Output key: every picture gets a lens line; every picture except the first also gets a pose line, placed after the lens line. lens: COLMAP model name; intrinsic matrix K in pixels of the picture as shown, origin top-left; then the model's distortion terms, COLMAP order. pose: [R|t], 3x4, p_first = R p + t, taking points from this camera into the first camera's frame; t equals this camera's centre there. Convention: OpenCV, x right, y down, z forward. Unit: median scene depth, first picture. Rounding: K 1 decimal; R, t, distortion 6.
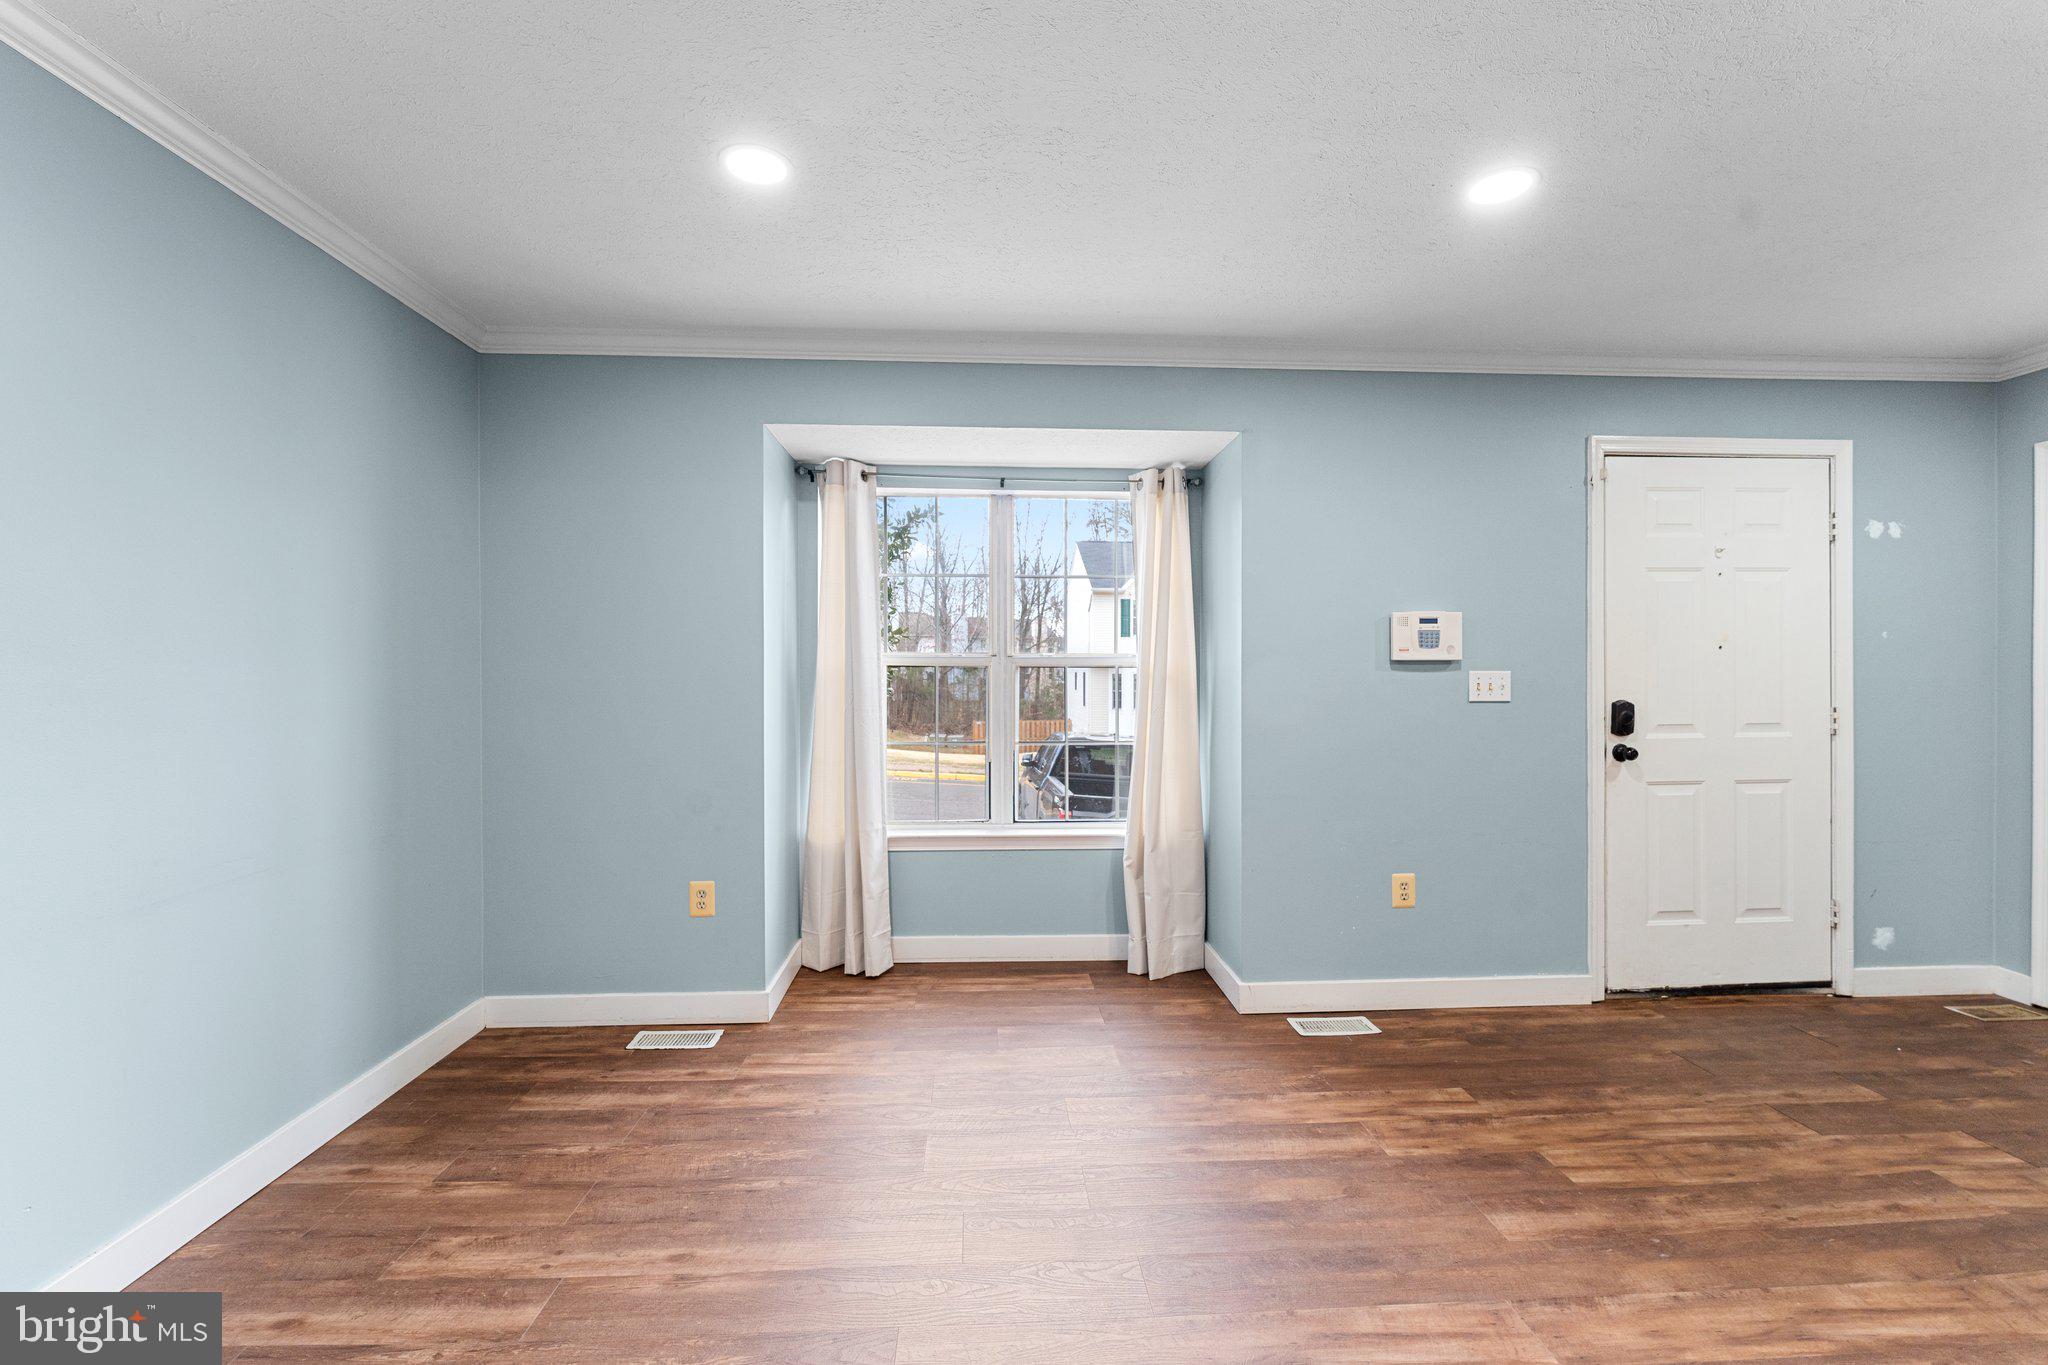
lens RADIAL K [[850.9, 0, 1024.0], [0, 850.9, 682.5], [0, 0, 1]] dist [-0.002697, 0.000257]
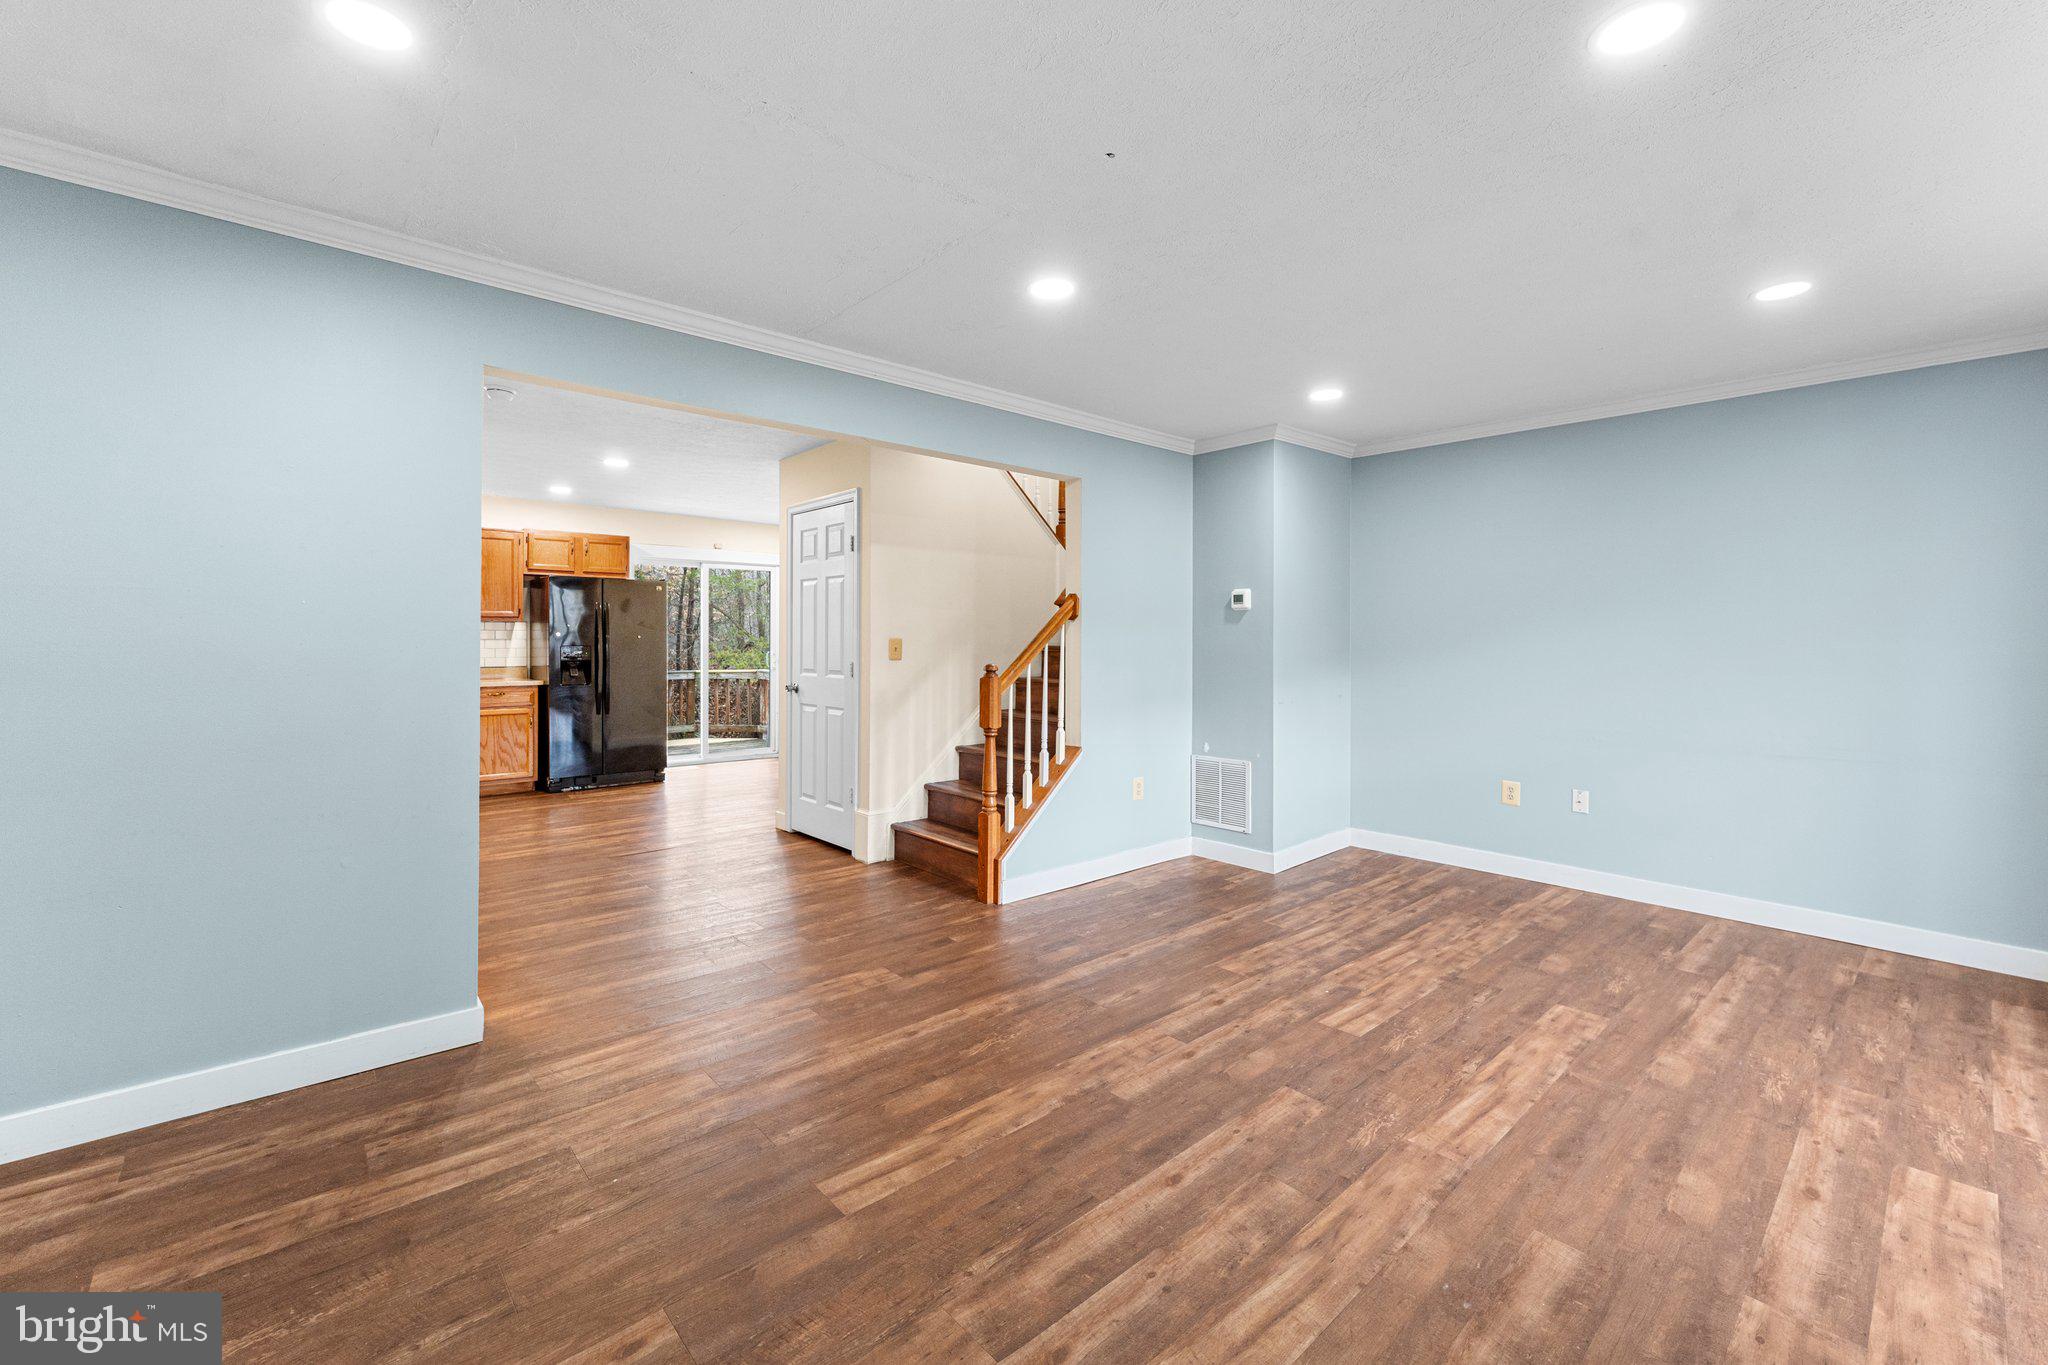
lens RADIAL K [[847.5, 0, 1030.4], [0, 847.5, 635.5], [0, 0, 1]] dist [-0.002529, -0.000091]
pose [[-0.777770, -0.005155, -0.628528, 0.975230], [-0.013142, 0.999881, 0.008061, -0.015076], [0.628412, 0.014530, -0.777745, 0.823395]]
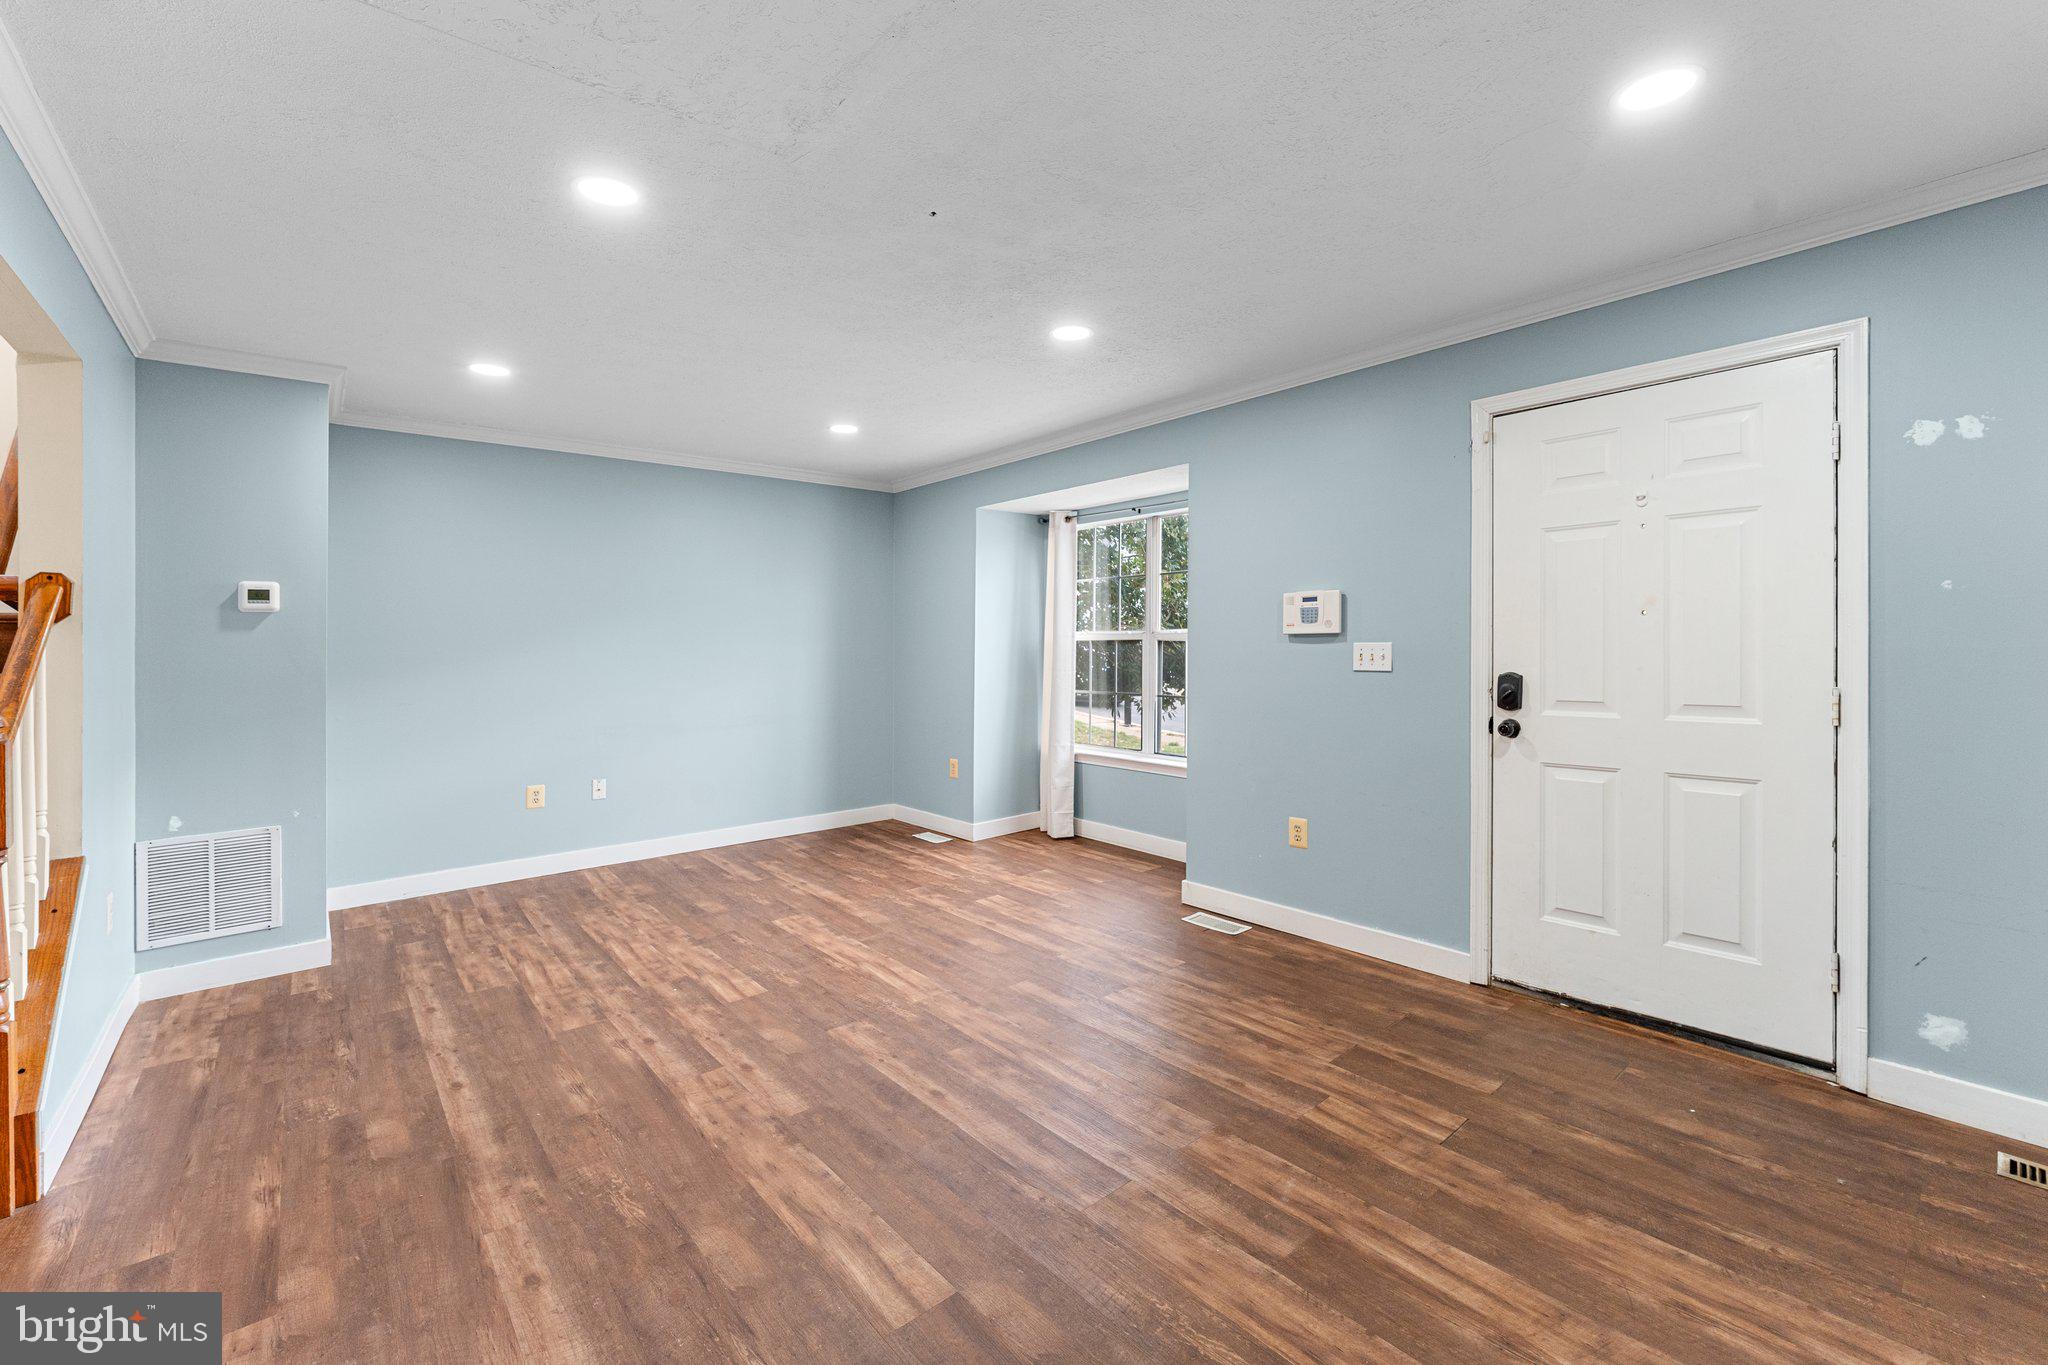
lens RADIAL K [[847.5, 0, 1030.4], [0, 847.5, 635.5], [0, 0, 1]] dist [-0.002529, -0.000091]
pose [[0.606430, -0.013394, -0.795024, 1.154772], [0.000984, 0.999870, -0.016095, -0.005758], [0.795137, 0.008978, 0.606364, 0.008733]]
